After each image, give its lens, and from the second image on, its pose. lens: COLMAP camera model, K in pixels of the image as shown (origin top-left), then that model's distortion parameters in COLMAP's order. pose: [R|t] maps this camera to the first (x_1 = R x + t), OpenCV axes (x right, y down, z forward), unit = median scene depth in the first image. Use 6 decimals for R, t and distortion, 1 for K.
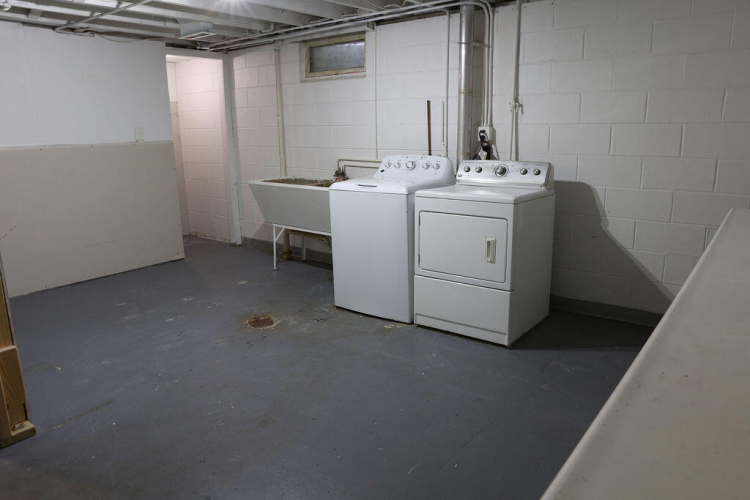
lens RADIAL K [[504.0, 0, 377.3], [0, 504.0, 242.3], [0, 0, 1]] dist [-0.110227, 0.082041]
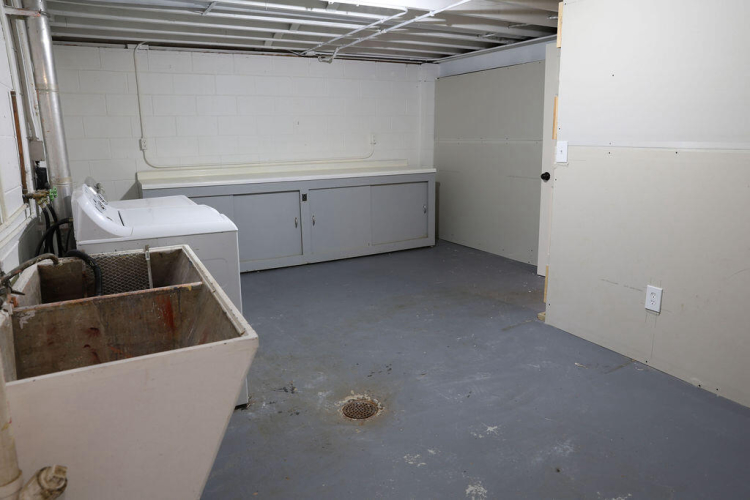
lens RADIAL K [[504.0, 0, 377.3], [0, 504.0, 242.3], [0, 0, 1]] dist [-0.110227, 0.082041]
pose [[-0.911363, -0.062389, 0.406849, -0.534574], [0.117043, 0.908360, 0.401477, -0.336386], [-0.394613, 0.413510, -0.820543, 1.497944]]
